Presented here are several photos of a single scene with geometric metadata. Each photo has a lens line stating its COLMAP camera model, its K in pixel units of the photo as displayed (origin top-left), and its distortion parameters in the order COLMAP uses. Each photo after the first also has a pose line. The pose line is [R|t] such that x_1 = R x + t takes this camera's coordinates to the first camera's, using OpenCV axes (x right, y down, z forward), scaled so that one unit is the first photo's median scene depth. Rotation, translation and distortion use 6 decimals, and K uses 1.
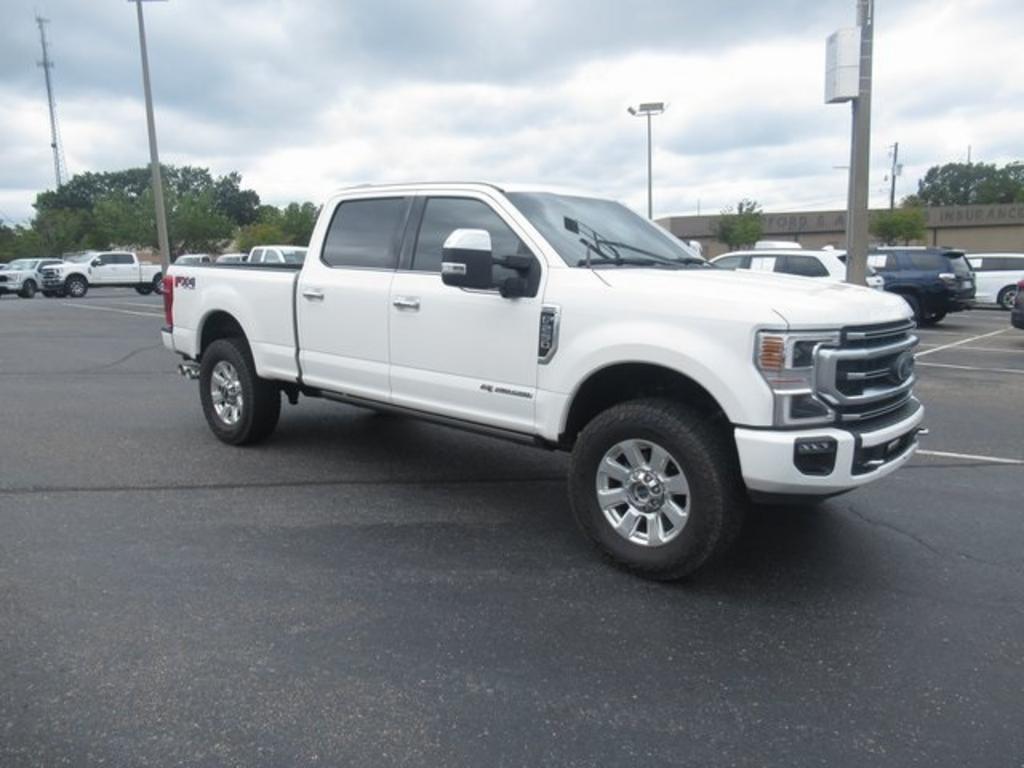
lens RADIAL K [[752.7, 0, 487.8], [0, 752.7, 356.4], [0, 0, 1]] dist [-0.002747, 0.001540]
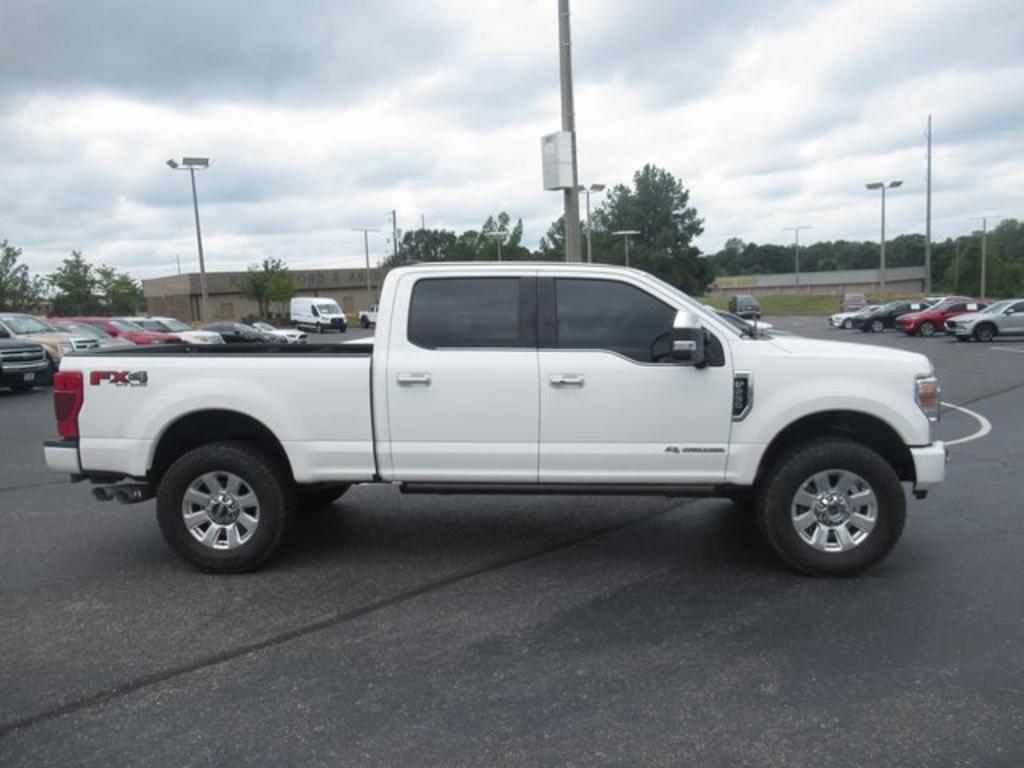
lens RADIAL K [[769.2, 0, 467.0], [0, 769.2, 359.8], [0, 0, 1]] dist [-0.007718, 0.002493]
pose [[0.794170, -0.063234, 0.604397, -0.820635], [0.104524, 0.993963, -0.033352, -0.075311], [-0.598639, 0.089661, 0.795985, 0.231740]]
